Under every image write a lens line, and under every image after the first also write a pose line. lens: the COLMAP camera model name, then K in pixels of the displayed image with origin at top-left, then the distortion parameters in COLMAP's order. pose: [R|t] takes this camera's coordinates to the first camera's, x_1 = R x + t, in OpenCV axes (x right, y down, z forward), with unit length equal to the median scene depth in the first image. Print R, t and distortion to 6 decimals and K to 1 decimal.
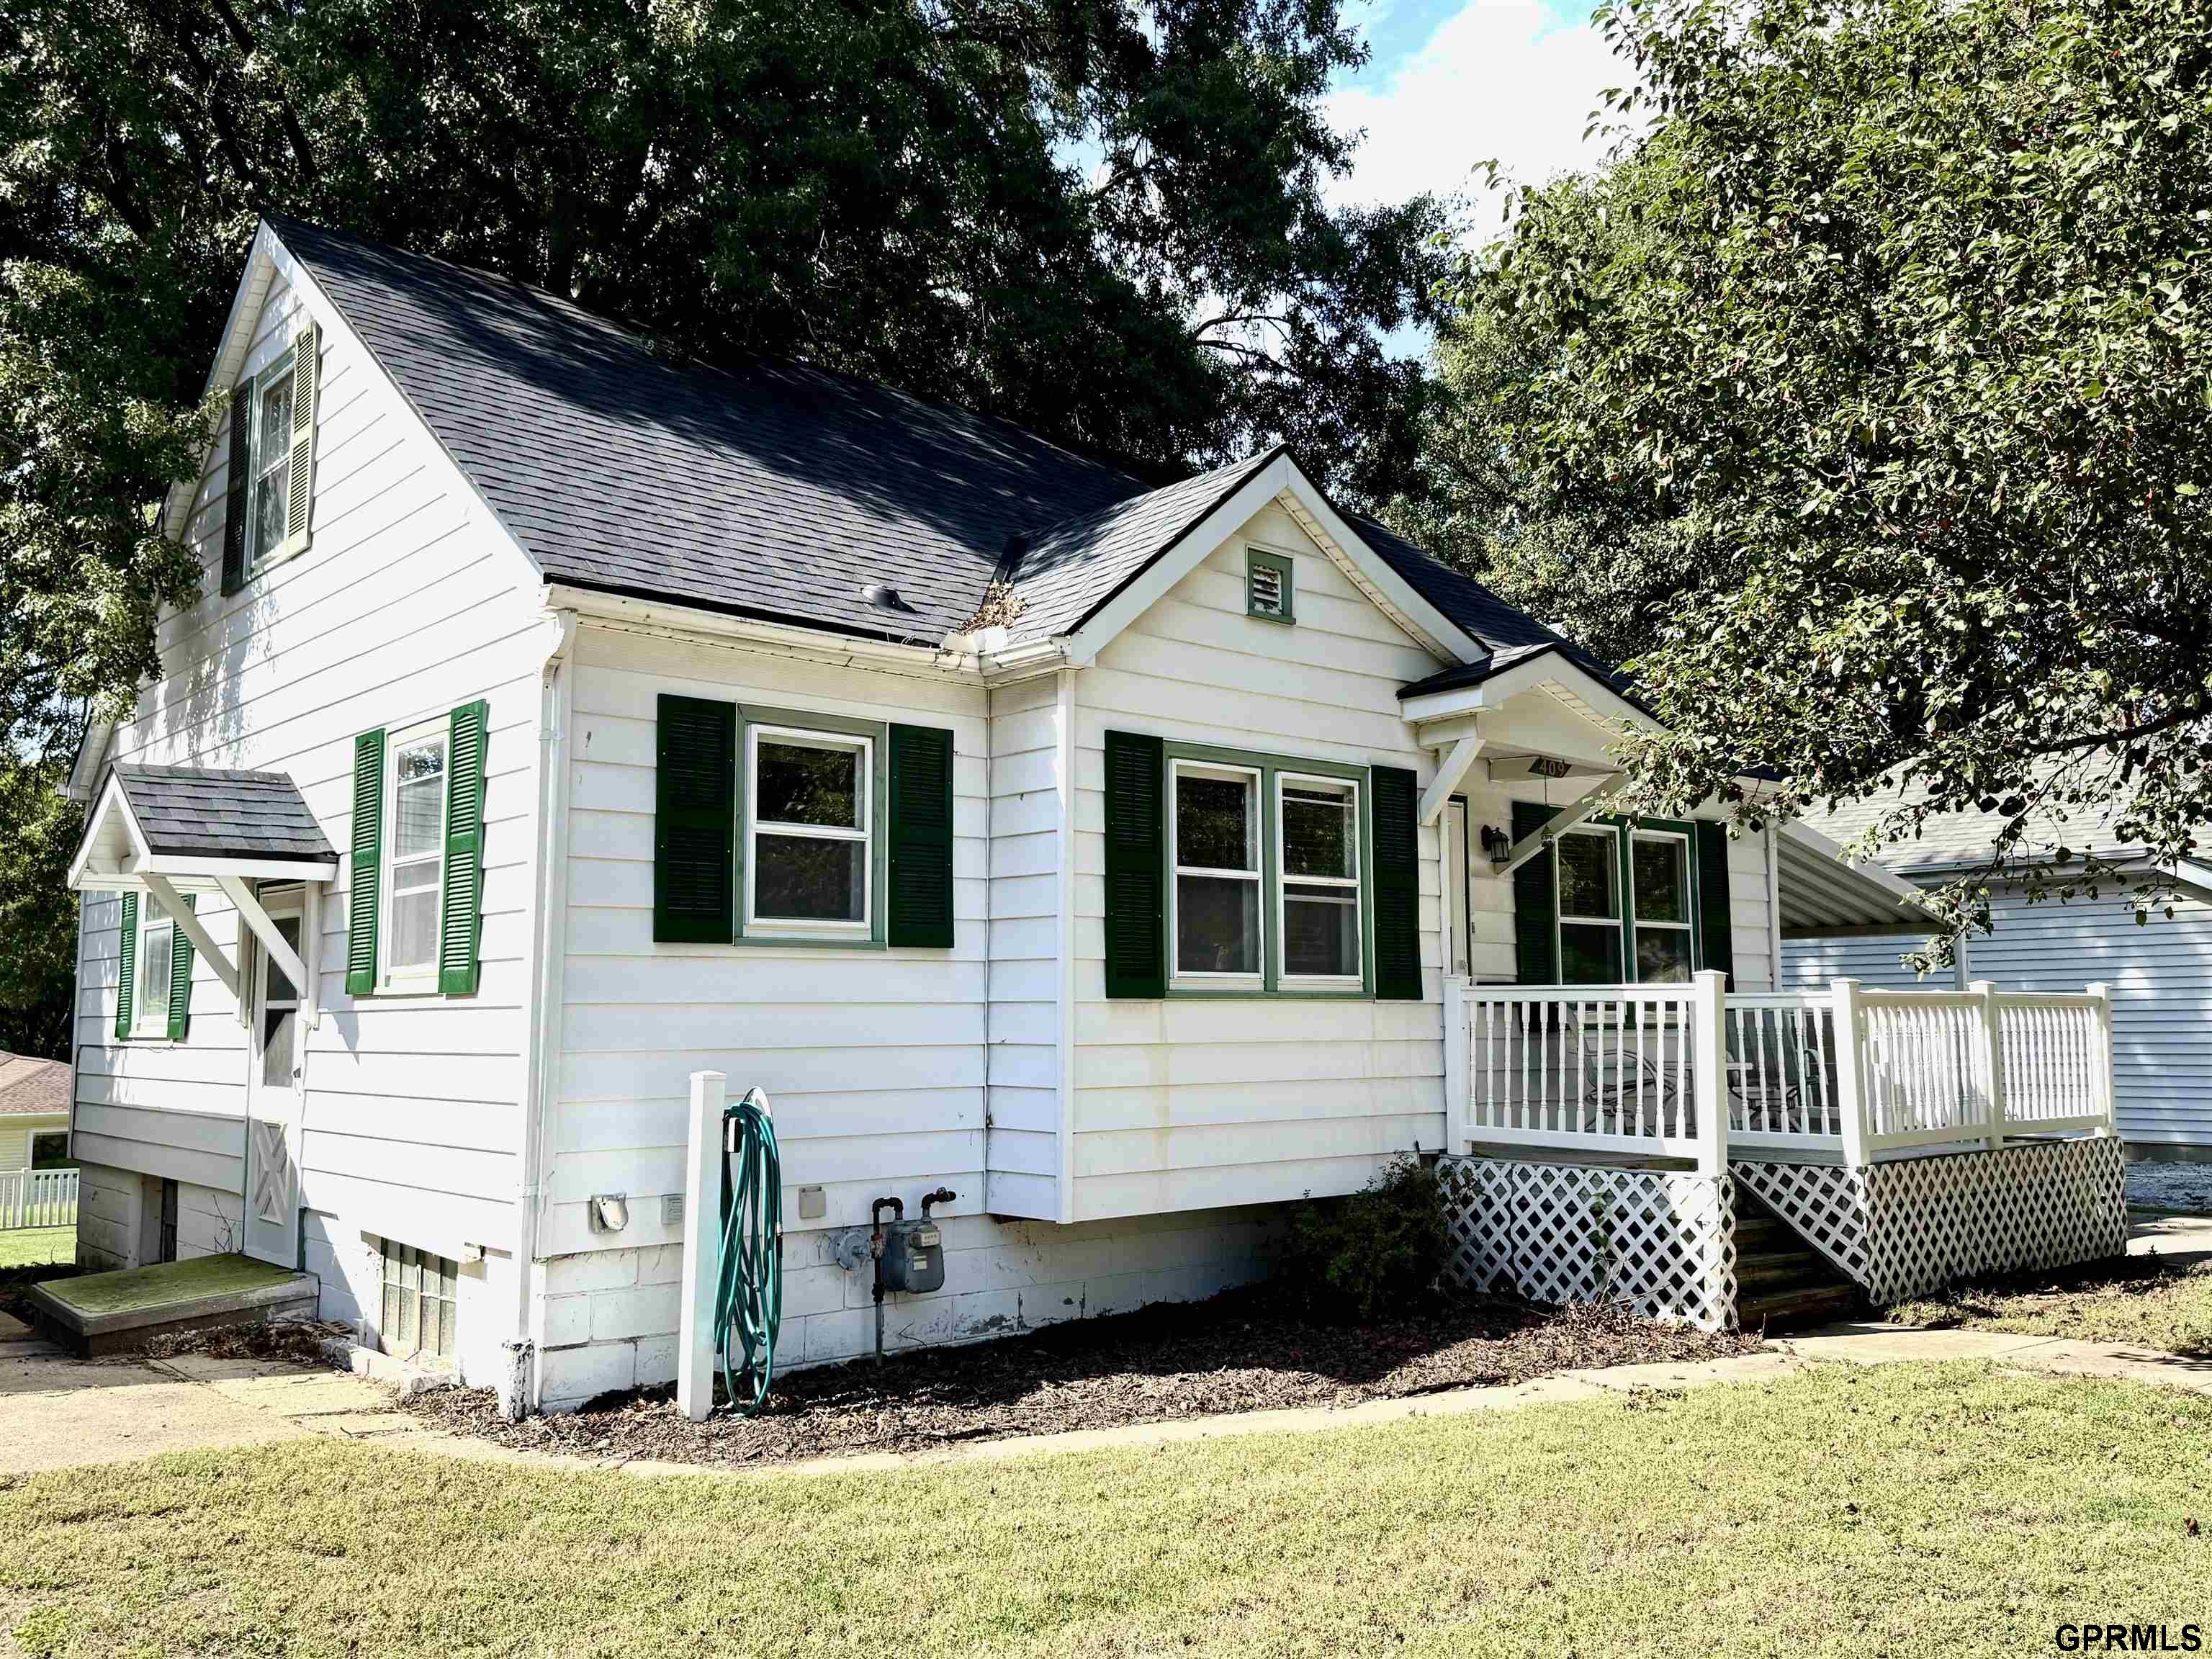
lens RADIAL K [[1822.8, 0, 1111.0], [0, 1822.8, 819.3], [0, 0, 1]] dist [0.099014, -0.115729]
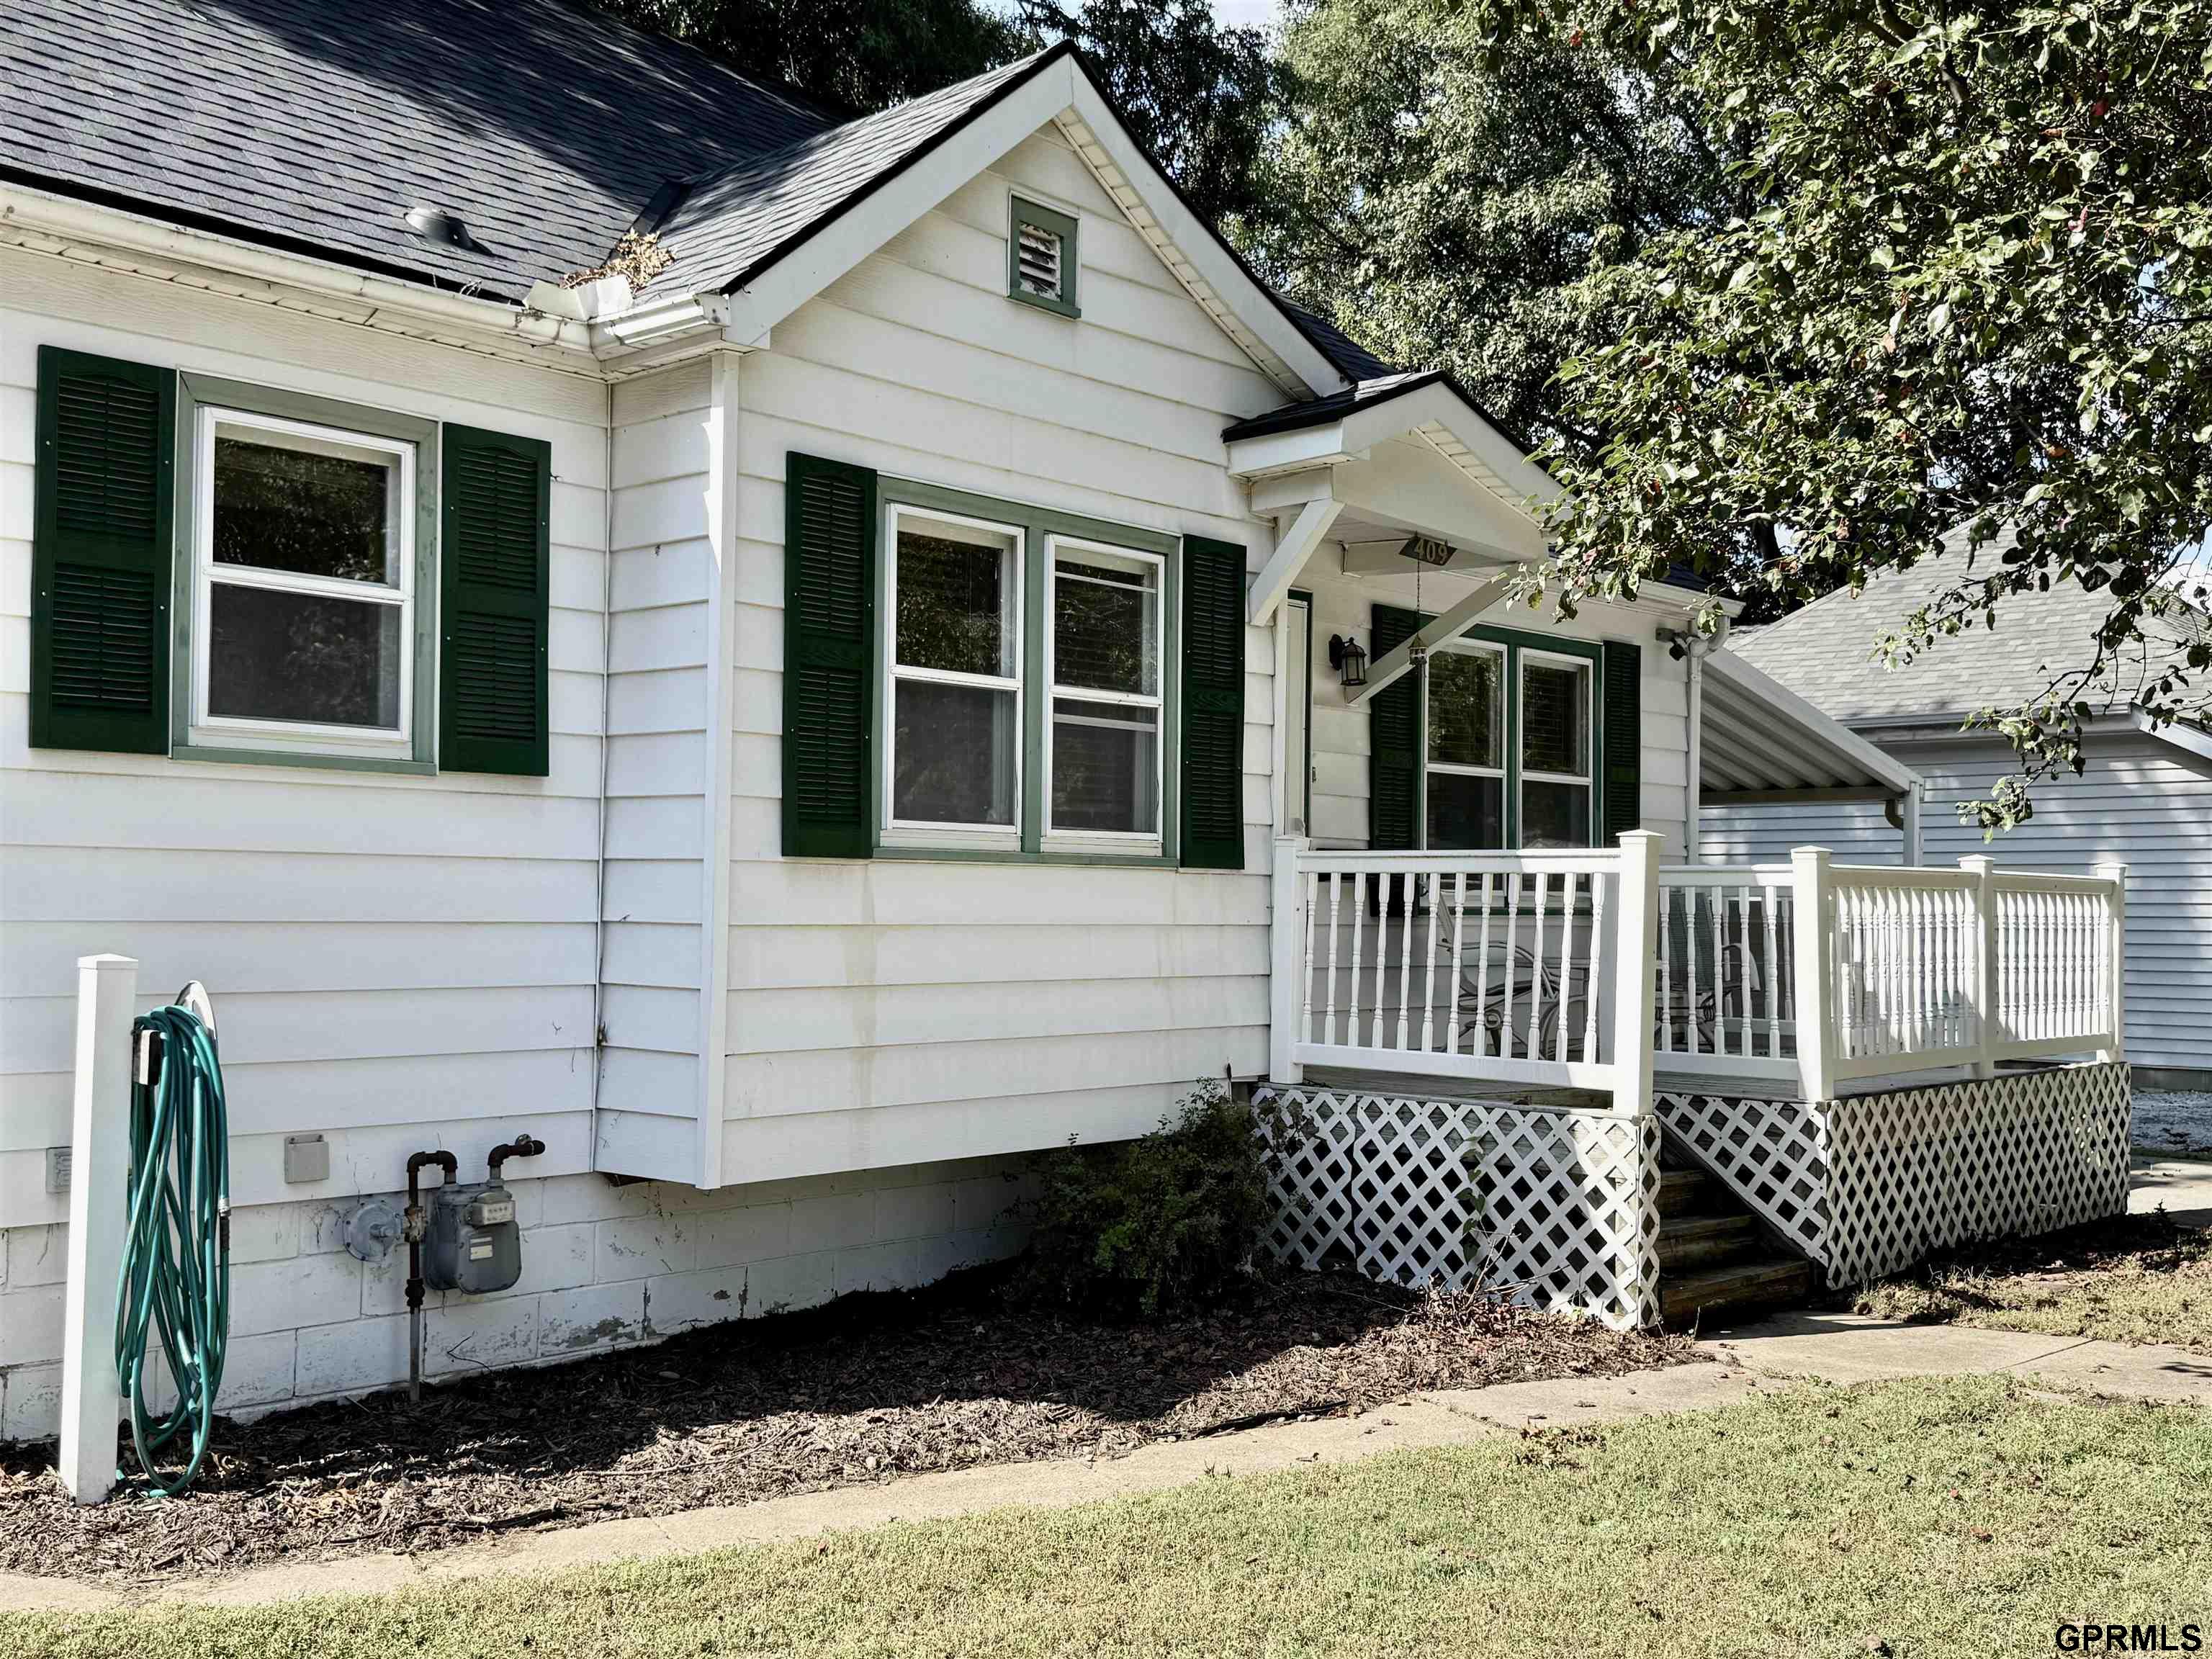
lens RADIAL K [[2186.1, 0, 1134.8], [0, 2186.1, 842.4], [0, 0, 1]] dist [0.056513, 0.000000]
pose [[0.992319, 0.019653, 0.122132, 0.026371], [-0.029414, 0.996469, 0.078646, 0.024622], [-0.120155, -0.081635, 0.989393, 0.179475]]
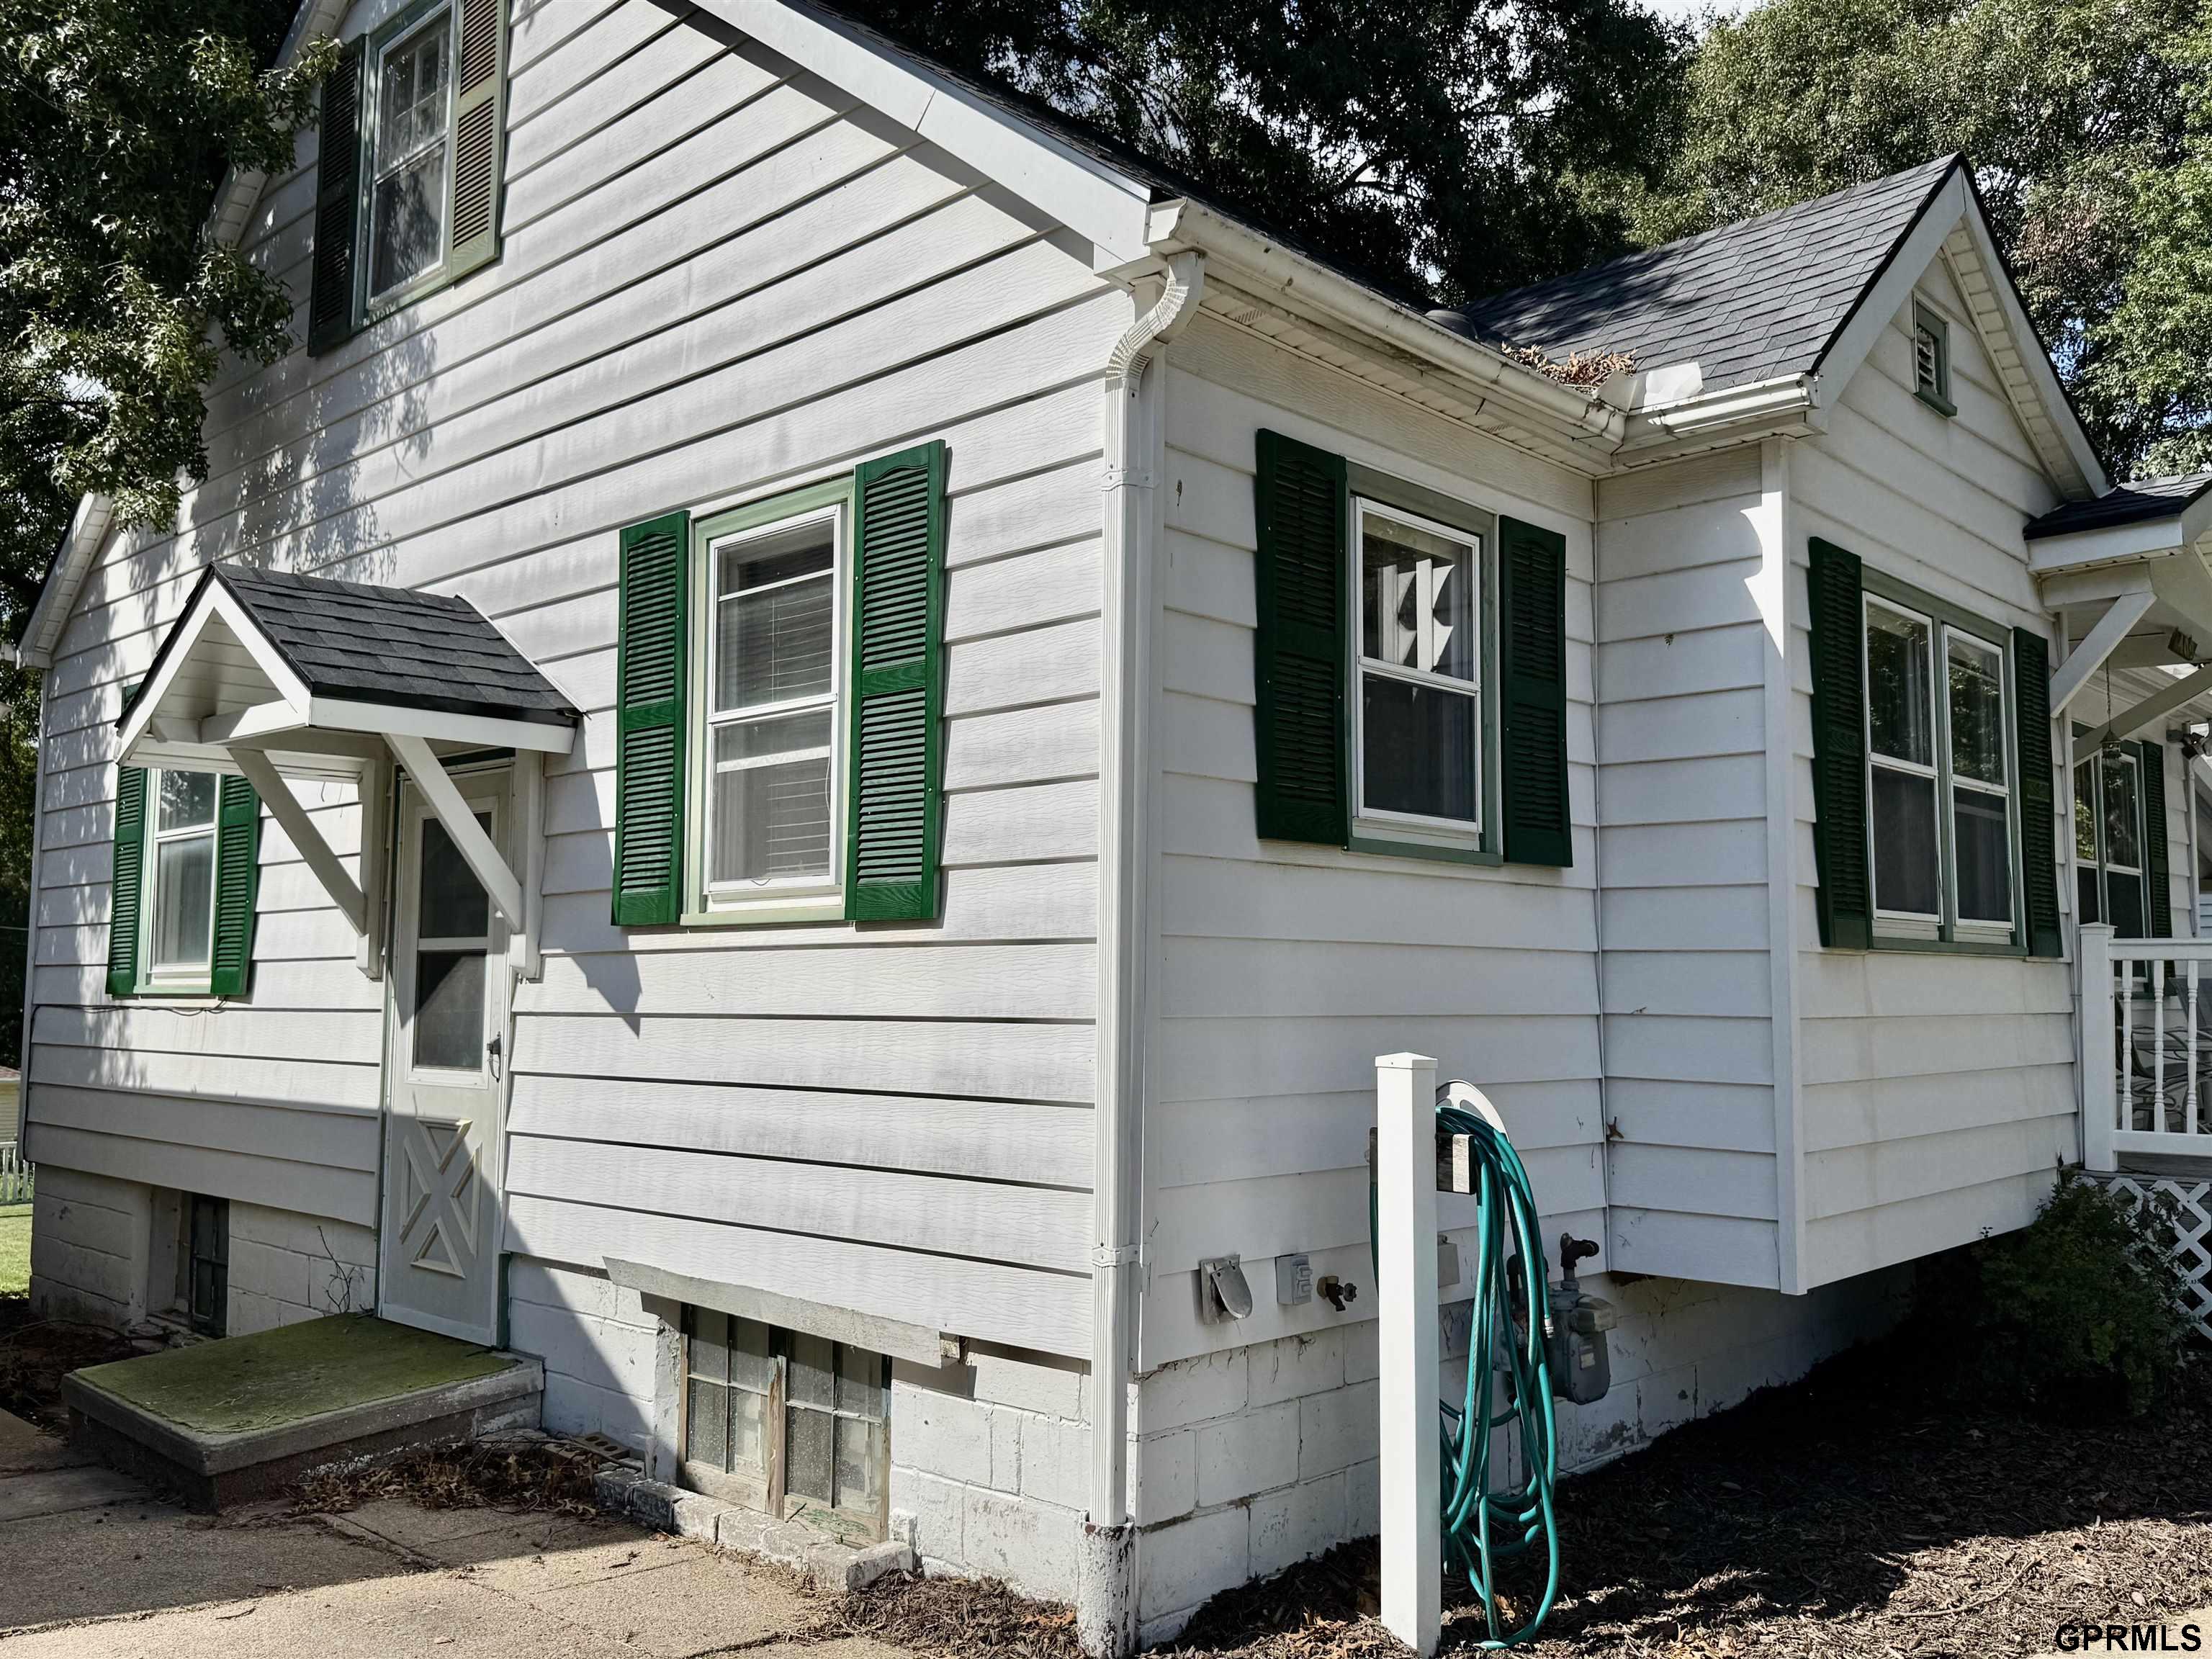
lens RADIAL K [[1822.8, 0, 1113.5], [0, 1822.8, 816.5], [0, 0, 1]] dist [0.099014, -0.115729]
pose [[0.995051, 0.016546, 0.097983, -0.298927], [-0.017846, 0.999764, 0.012403, 0.044964], [-0.097754, -0.014090, 0.995111, 0.342515]]
